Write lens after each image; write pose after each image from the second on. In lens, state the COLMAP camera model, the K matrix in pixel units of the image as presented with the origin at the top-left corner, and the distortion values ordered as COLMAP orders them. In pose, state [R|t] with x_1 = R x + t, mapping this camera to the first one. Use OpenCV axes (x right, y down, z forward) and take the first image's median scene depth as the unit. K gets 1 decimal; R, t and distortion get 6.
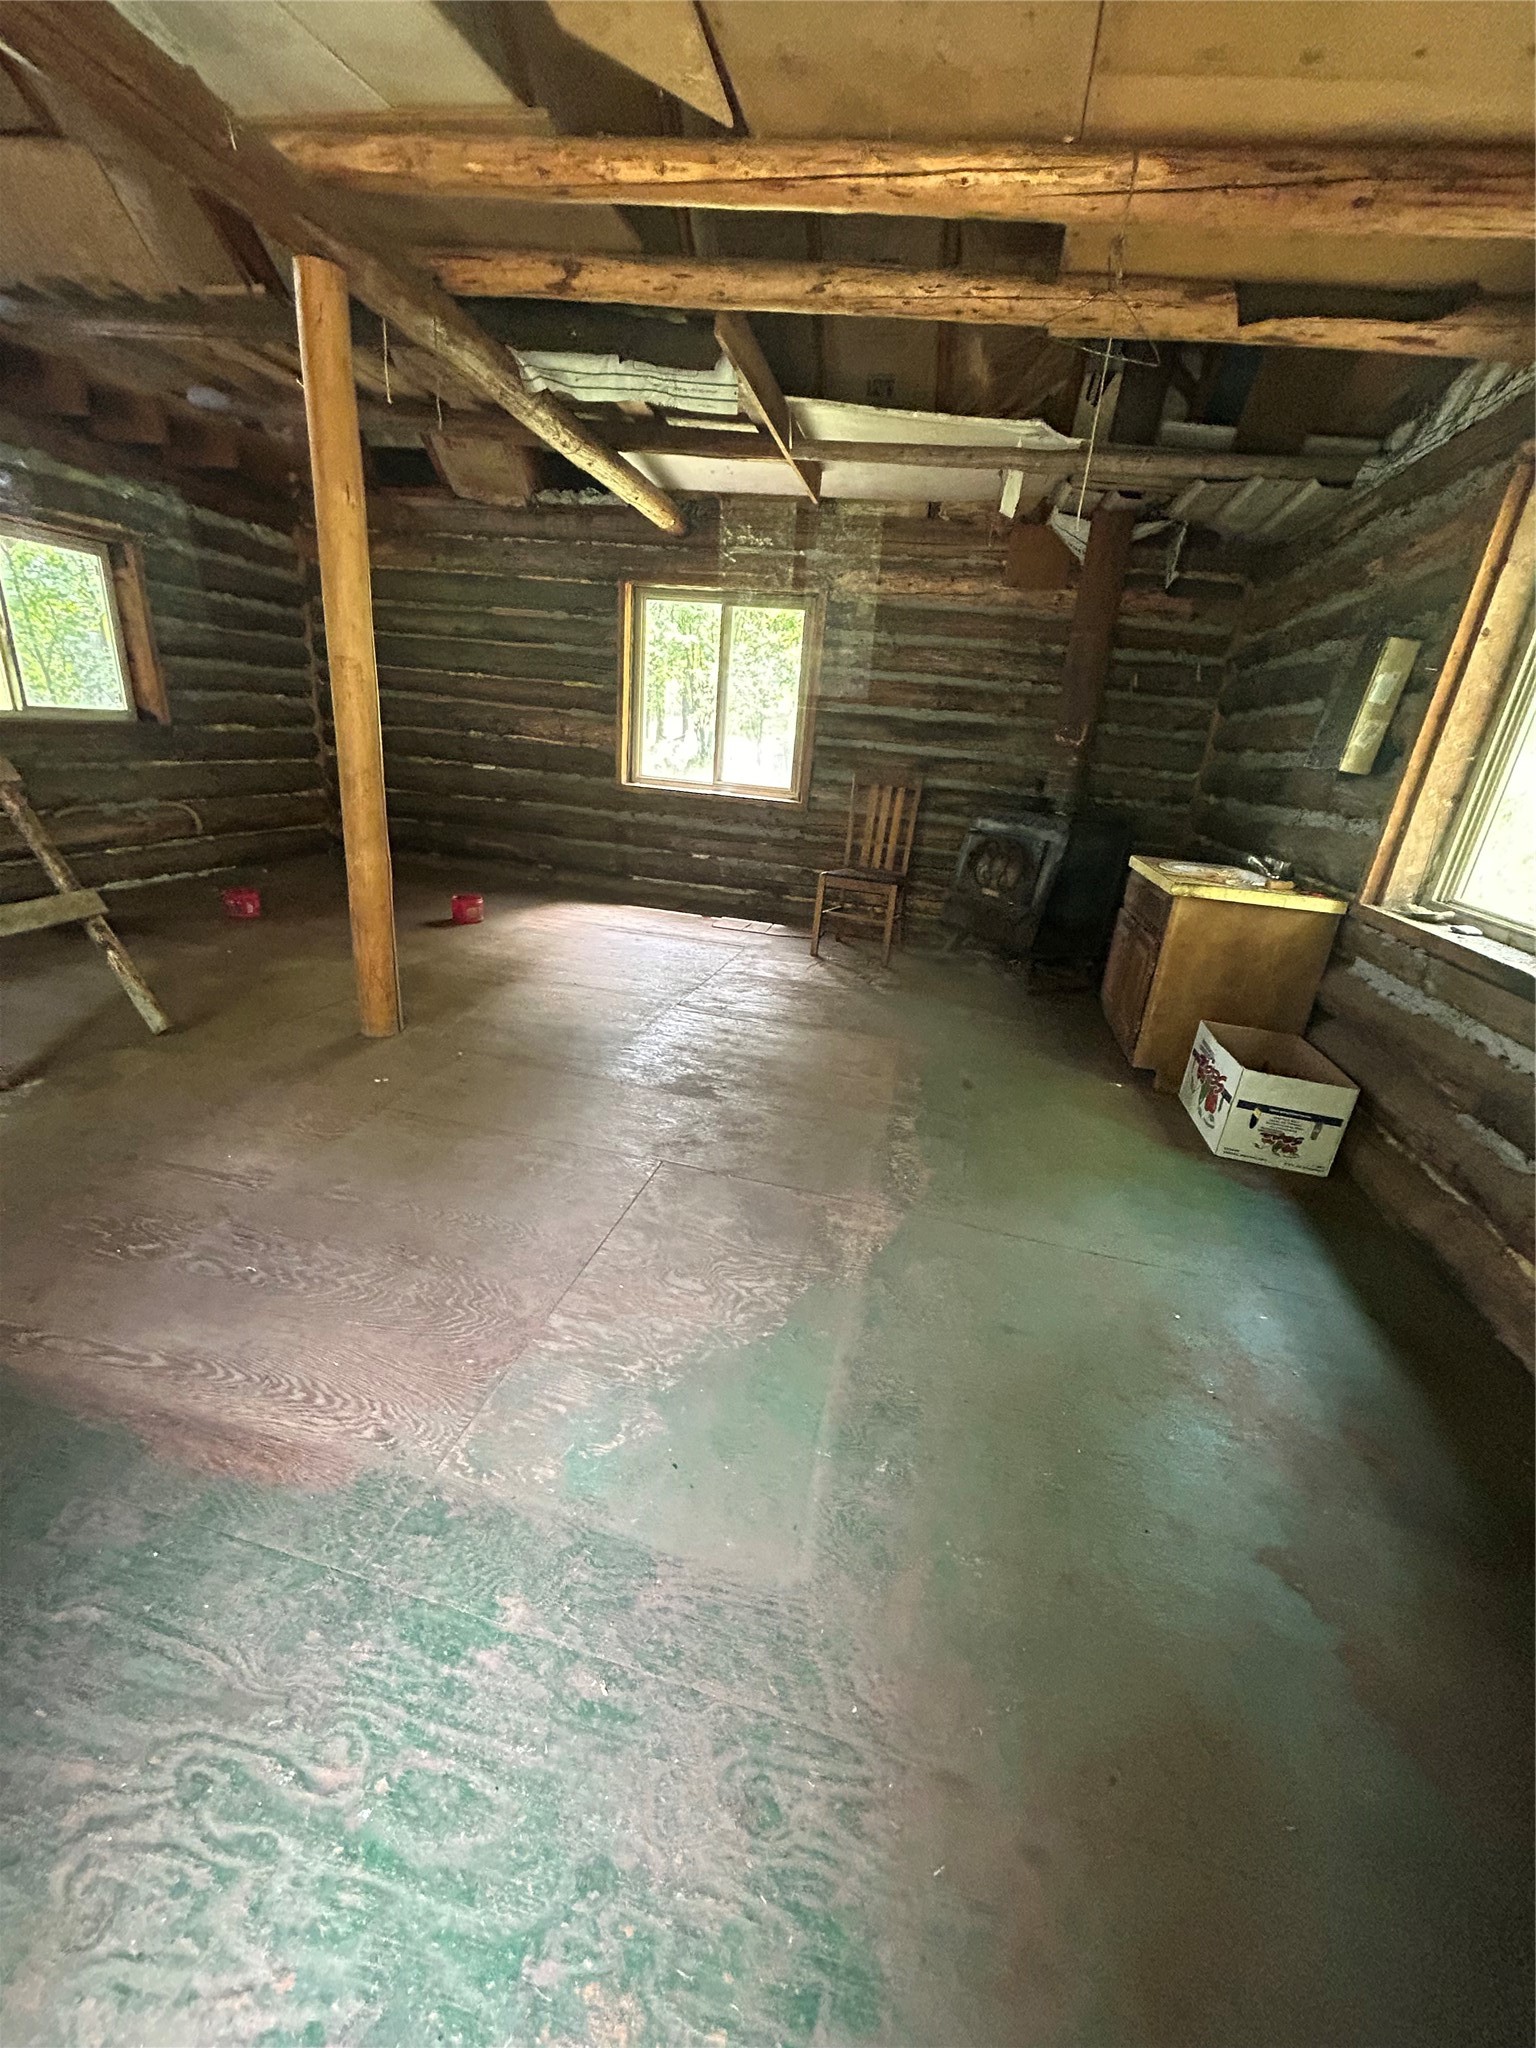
lens RADIAL K [[808.3, 0, 768.0], [0, 808.3, 1024.0], [0, 0, 1]] dist [-0.016257, 0.005777]
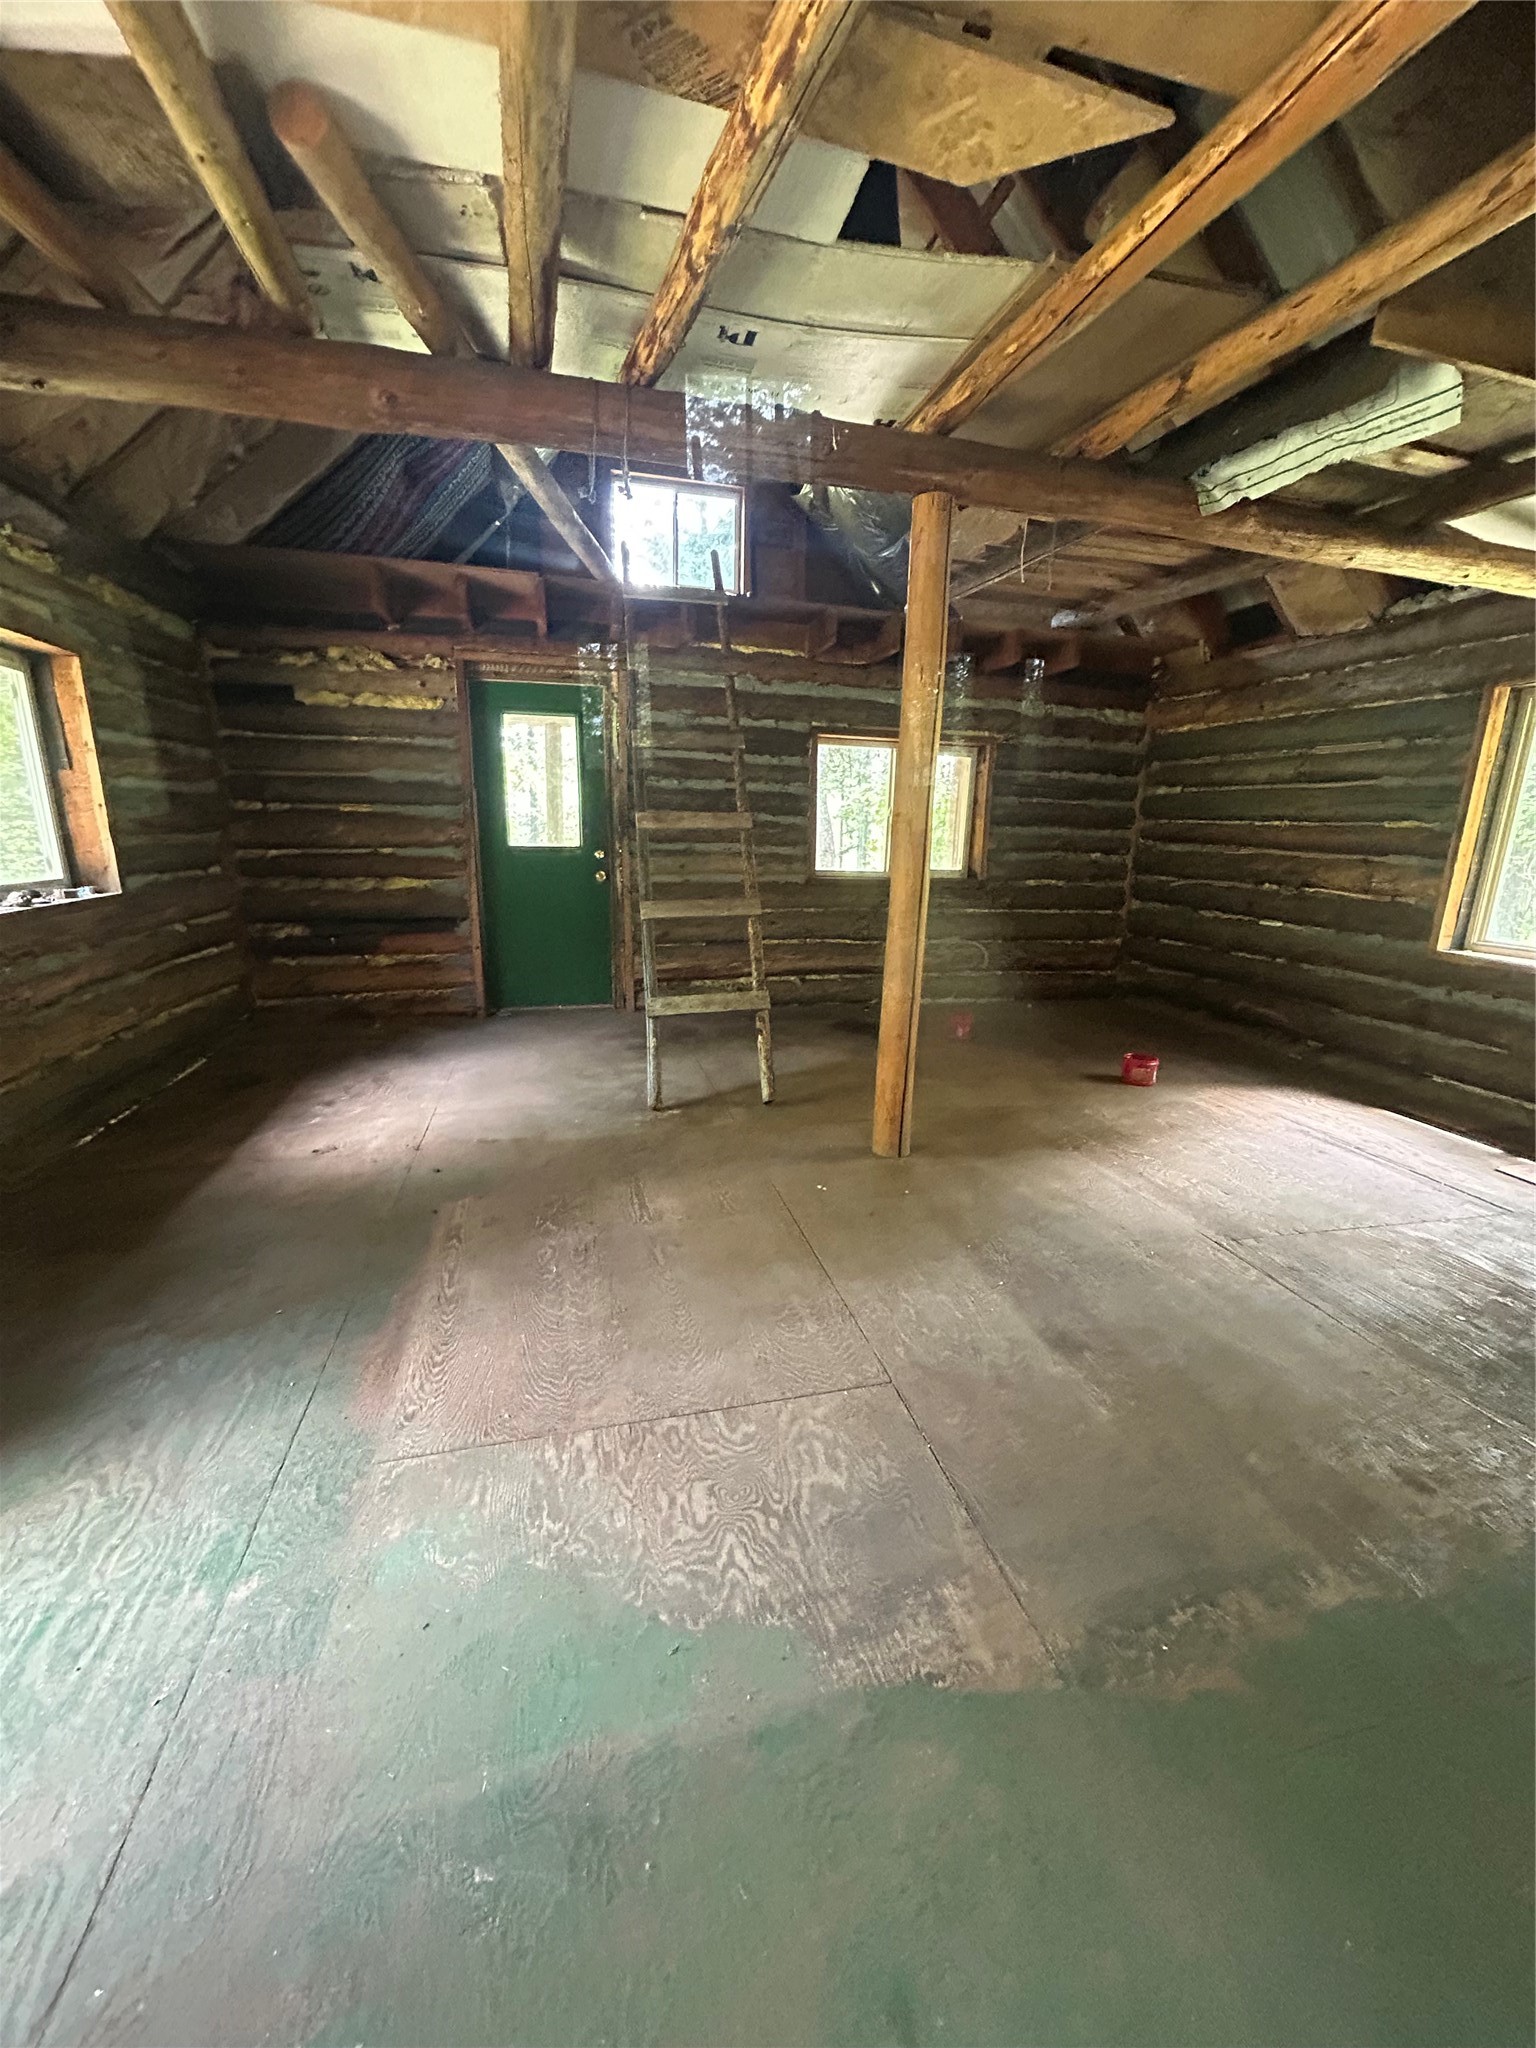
lens RADIAL K [[809.1, 0, 768.0], [0, 809.1, 1024.0], [0, 0, 1]] dist [-0.000322, 0.000150]
pose [[0.477357, 0.137832, -0.867832, 0.207135], [-0.296931, 0.954827, -0.011679, -0.055456], [0.827020, 0.263262, 0.496720, 0.184525]]
